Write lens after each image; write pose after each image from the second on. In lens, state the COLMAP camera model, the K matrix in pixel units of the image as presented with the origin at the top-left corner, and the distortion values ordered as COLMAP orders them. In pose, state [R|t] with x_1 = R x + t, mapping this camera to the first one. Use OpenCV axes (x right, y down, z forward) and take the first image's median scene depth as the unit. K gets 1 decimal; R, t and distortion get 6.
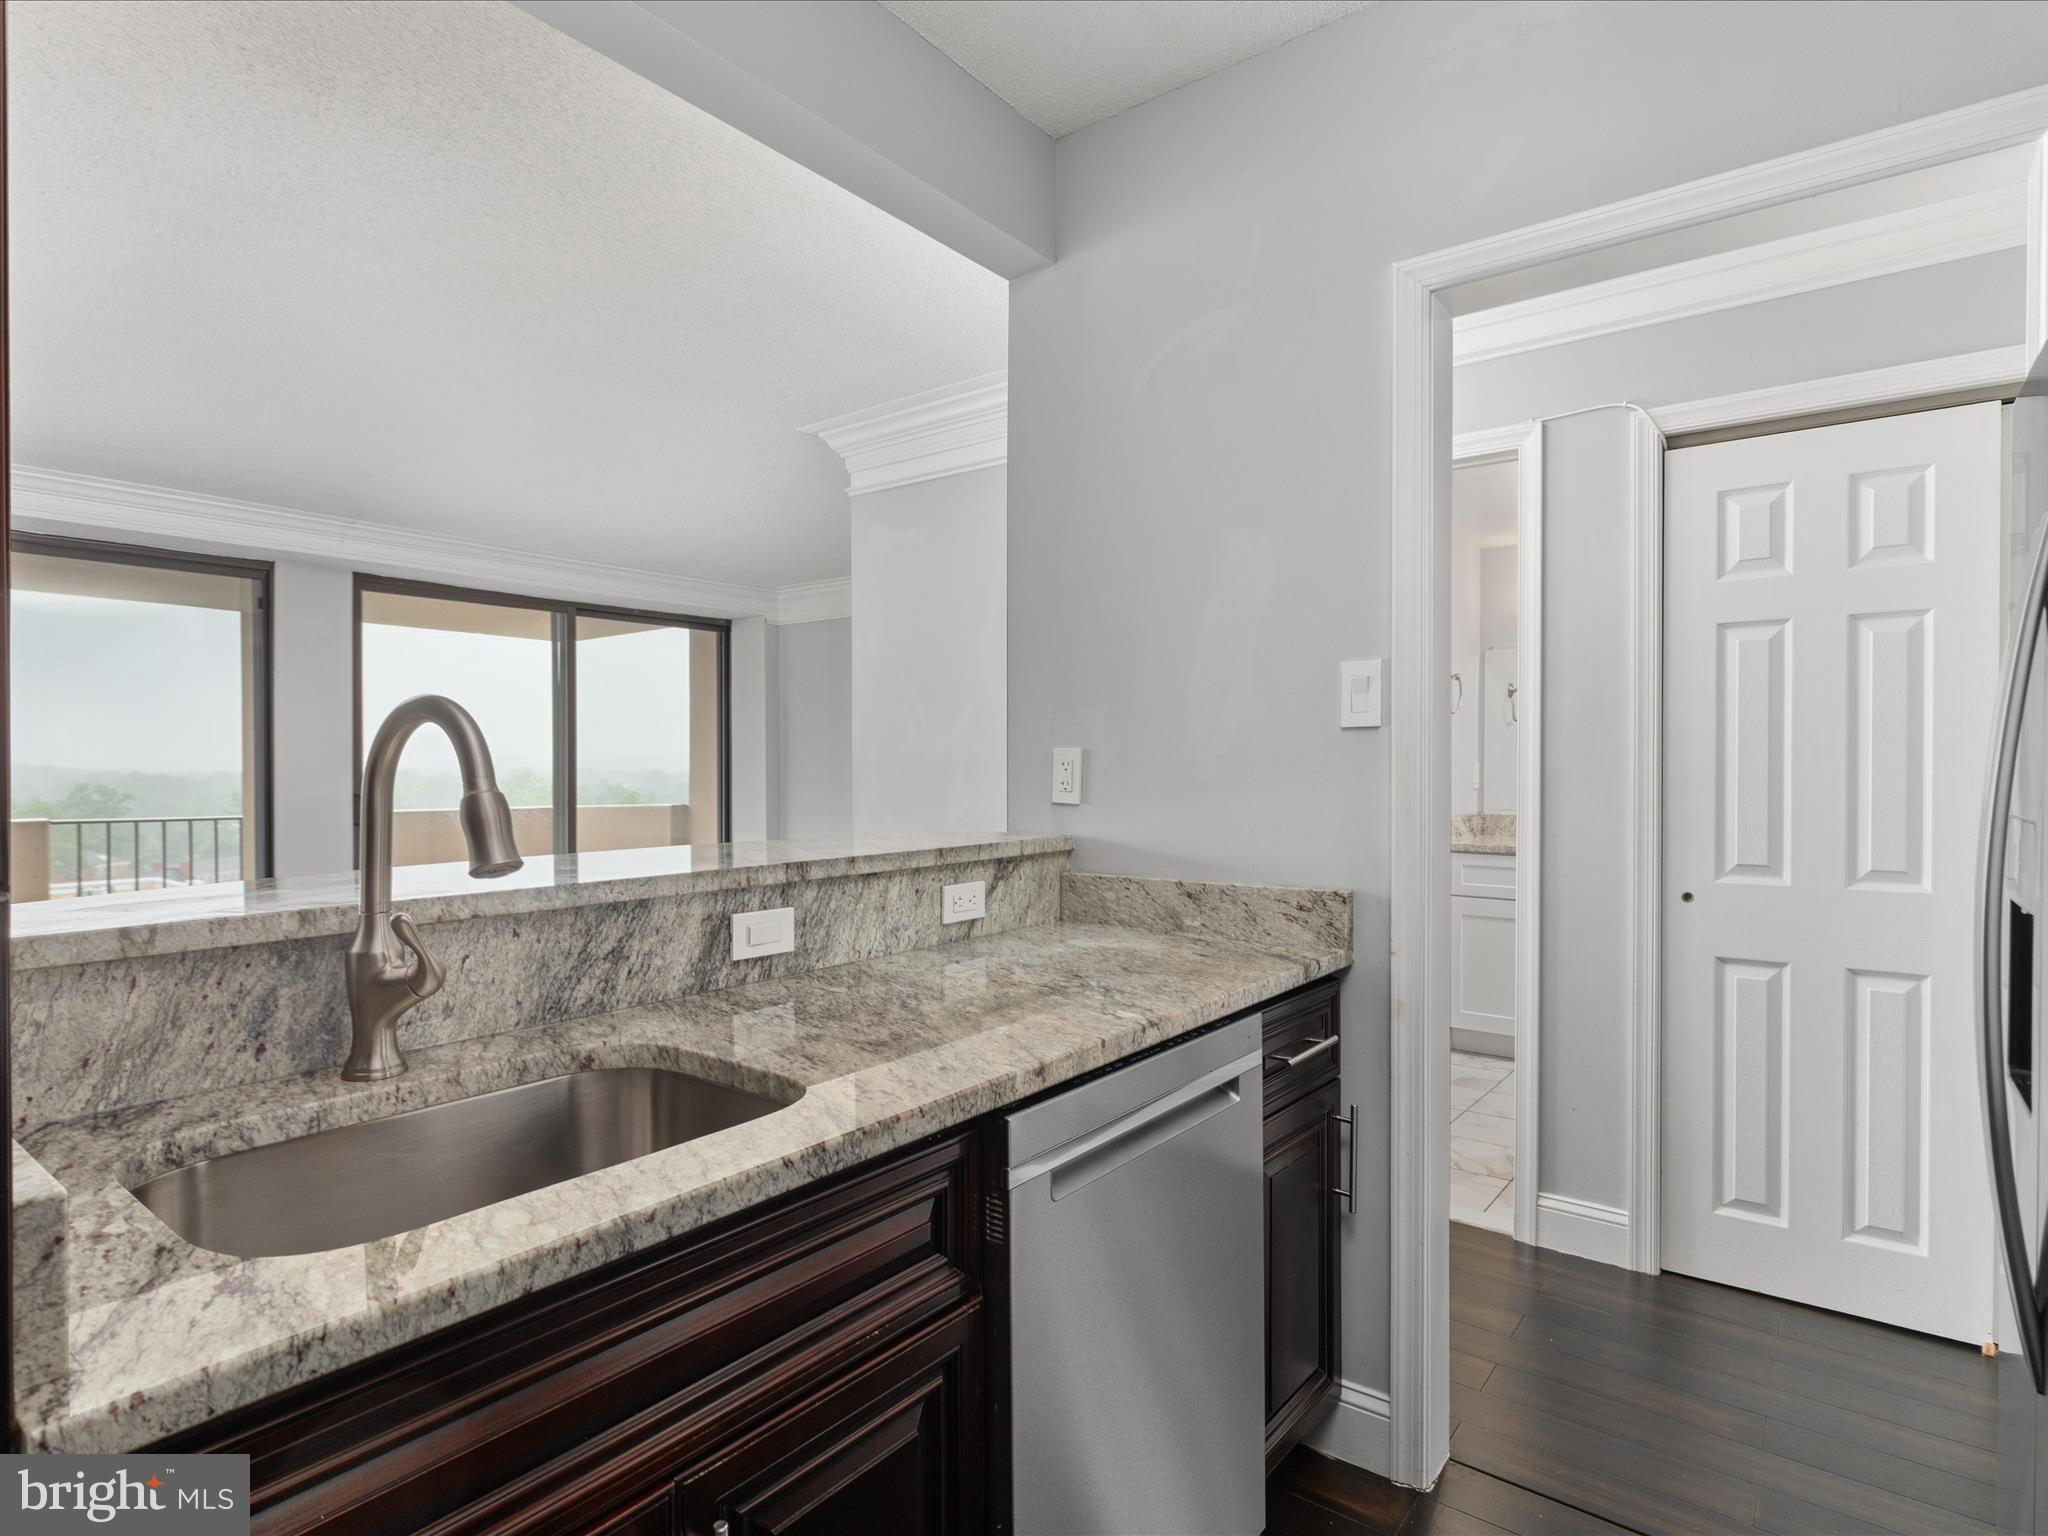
lens RADIAL K [[1110.7, 0, 1029.8], [0, 1110.7, 770.5], [0, 0, 1]] dist [-0.004685, -0.002028]
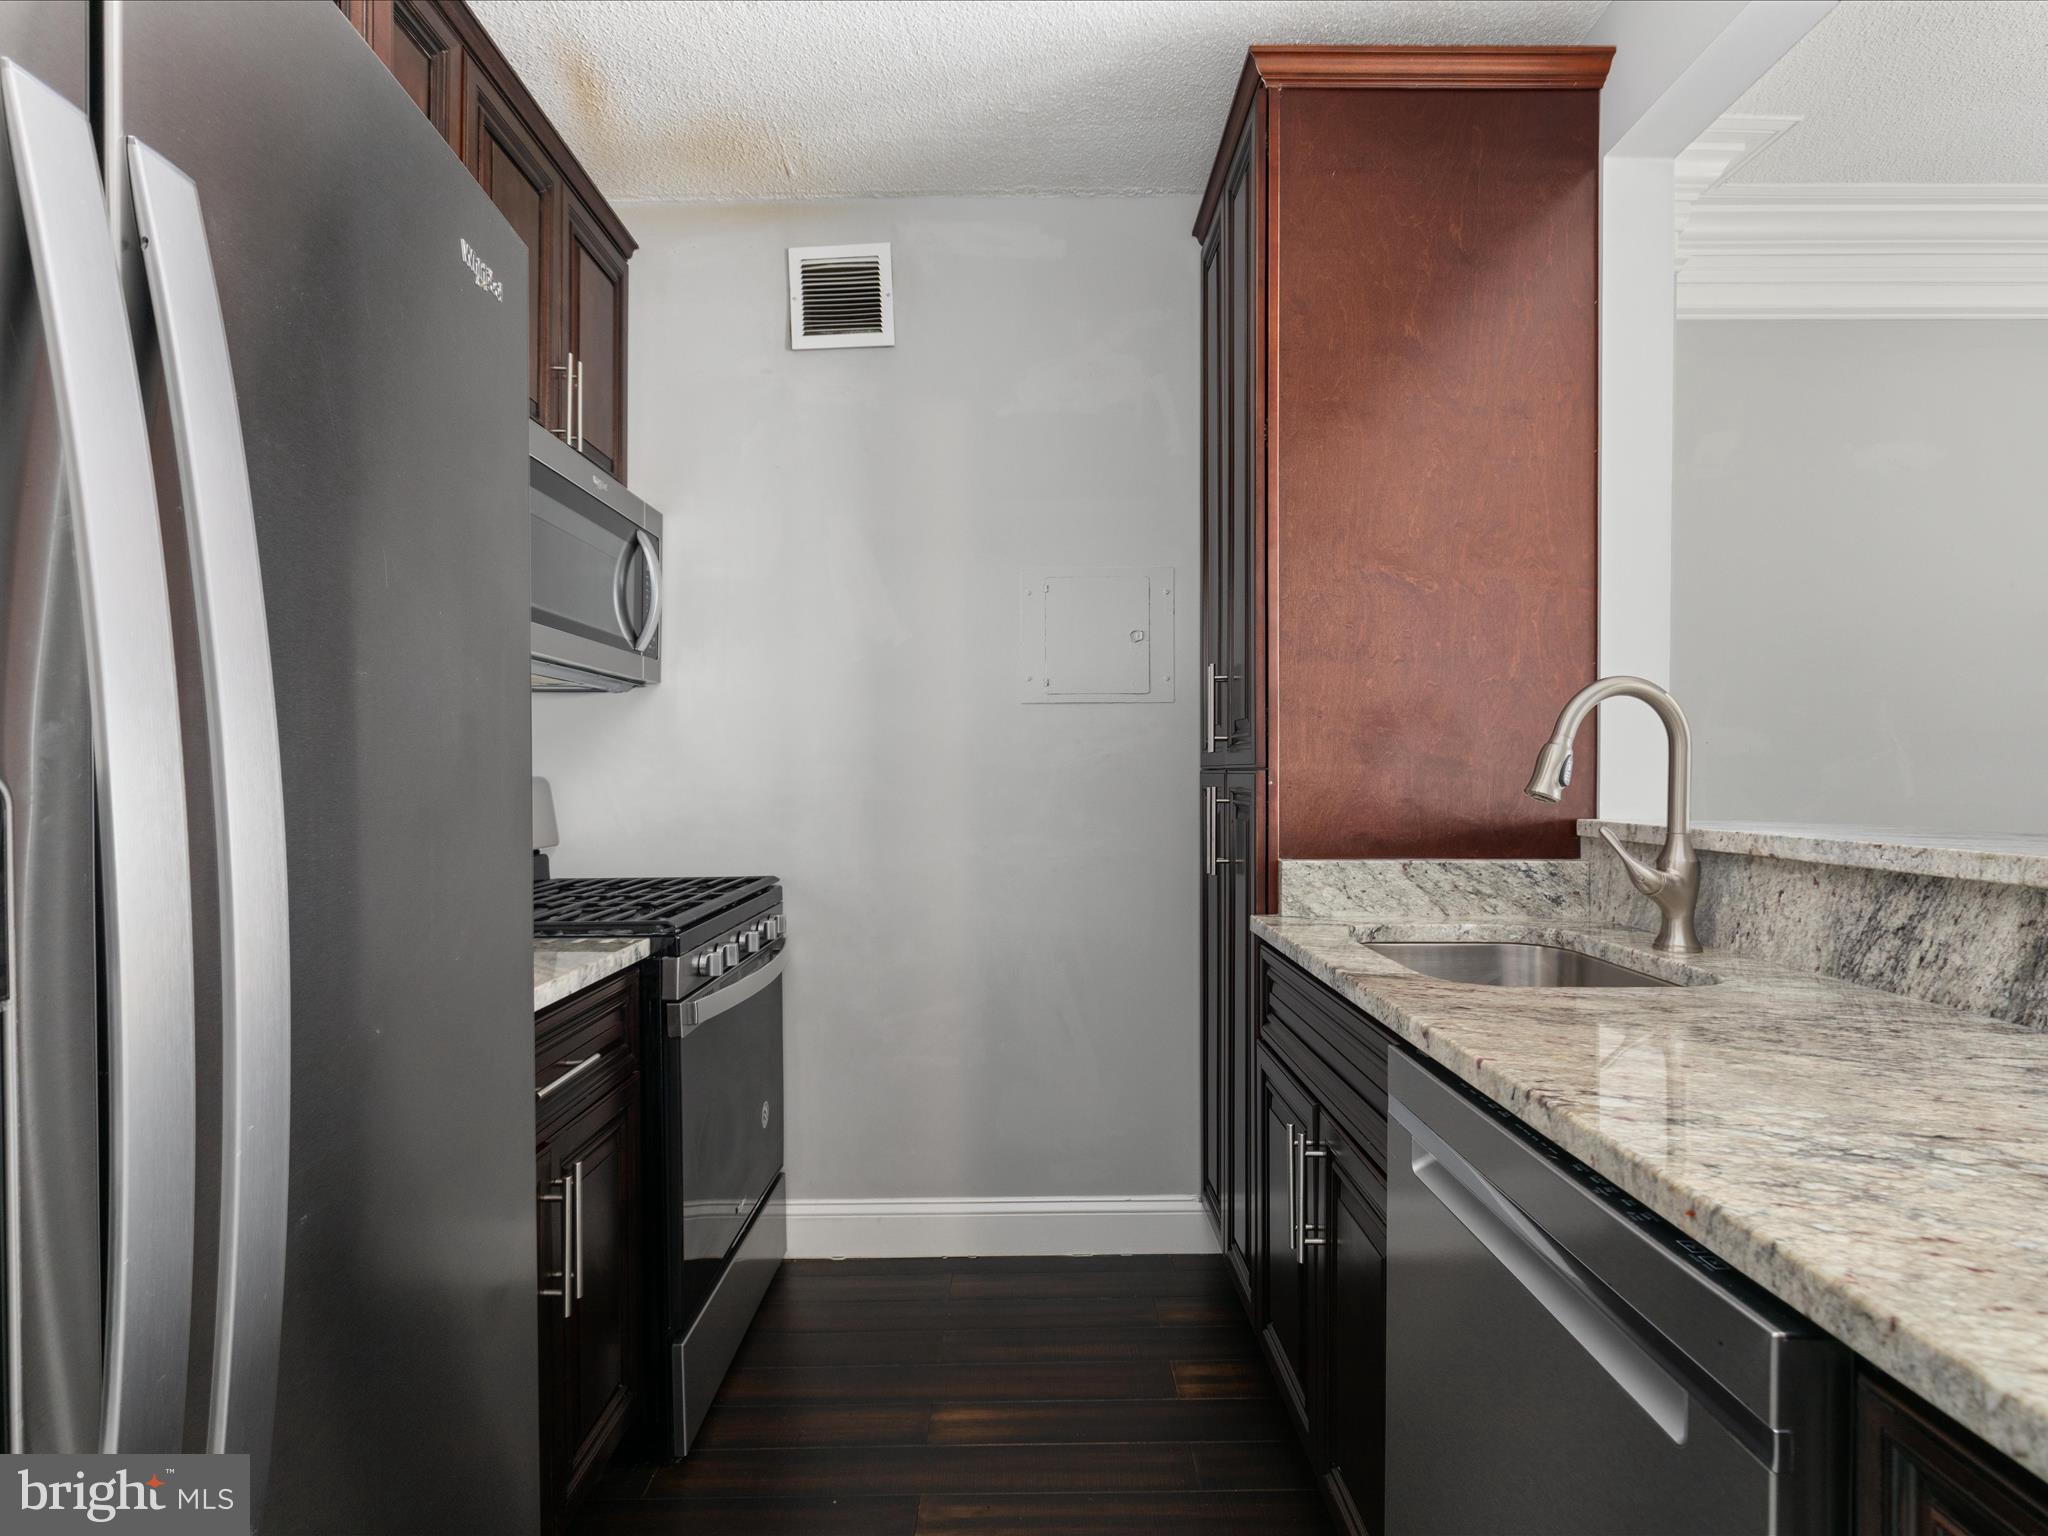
lens RADIAL K [[1036.5, 0, 1021.7], [0, 1036.5, 771.0], [0, 0, 1]] dist [-0.006038, -0.000879]
pose [[-0.799757, 0.004813, -0.600304, 0.695044], [0.001085, 0.999978, 0.006573, 0.033241], [0.600323, 0.004606, -0.799745, 1.274512]]
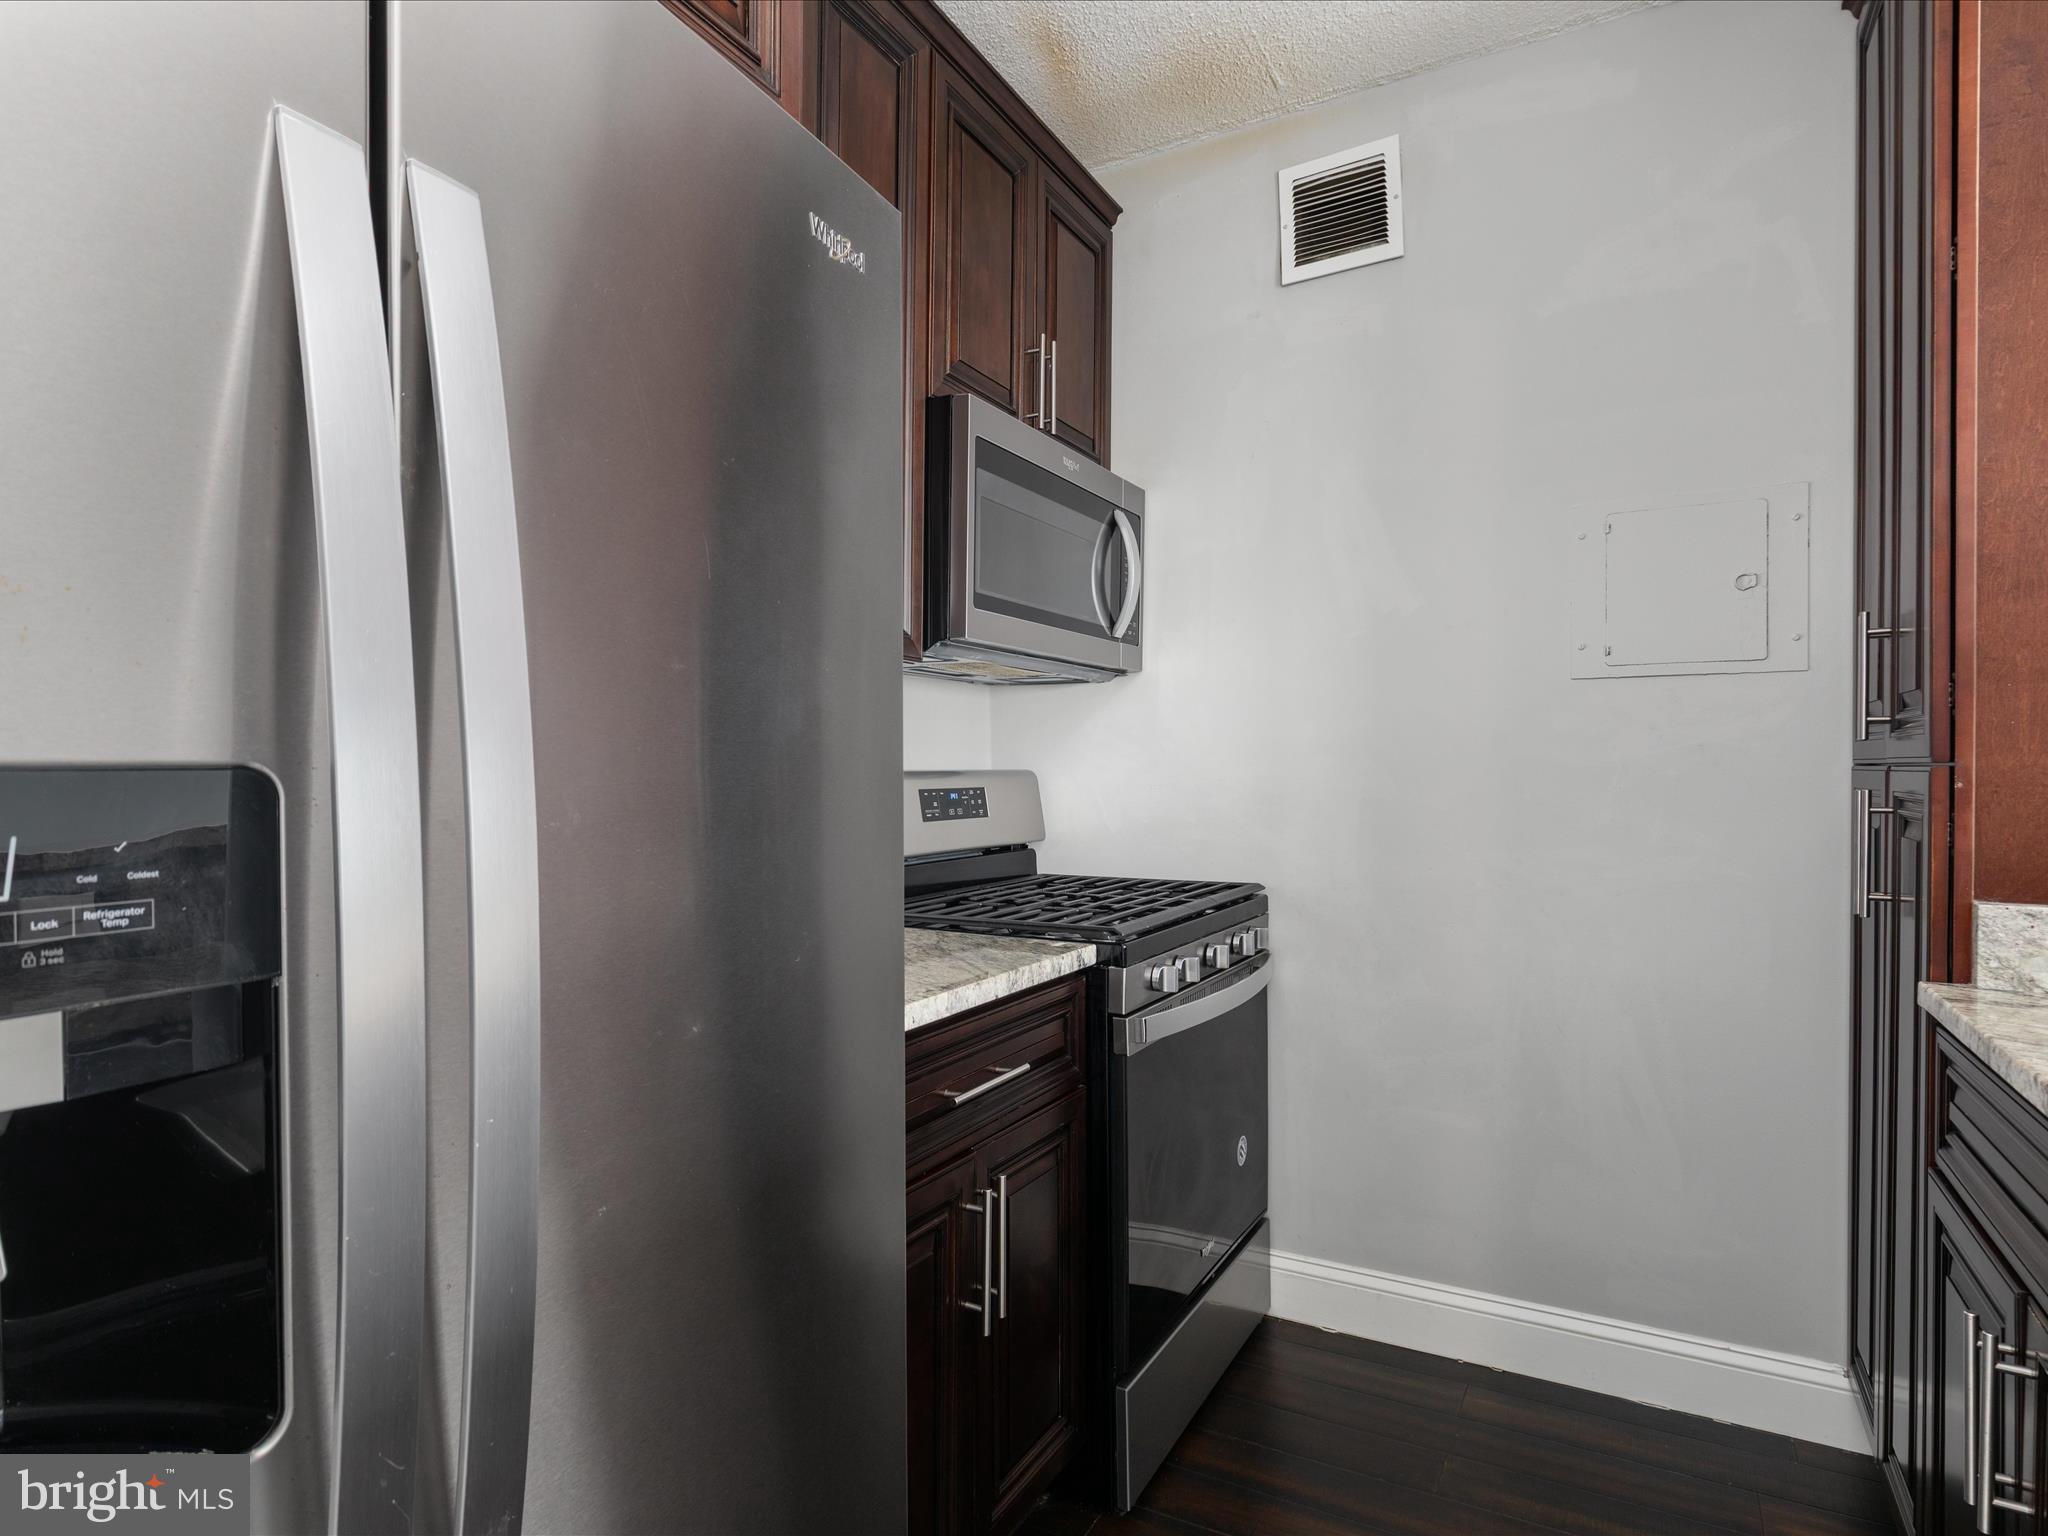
lens RADIAL K [[1110.7, 0, 1023.8], [0, 1110.7, 770.4], [0, 0, 1]] dist [-0.004685, -0.002028]
pose [[-0.991381, 0.003111, -0.130976, 0.609606], [0.001654, 0.999936, 0.011235, 0.033137], [0.131002, 0.010921, -0.991322, 1.248481]]
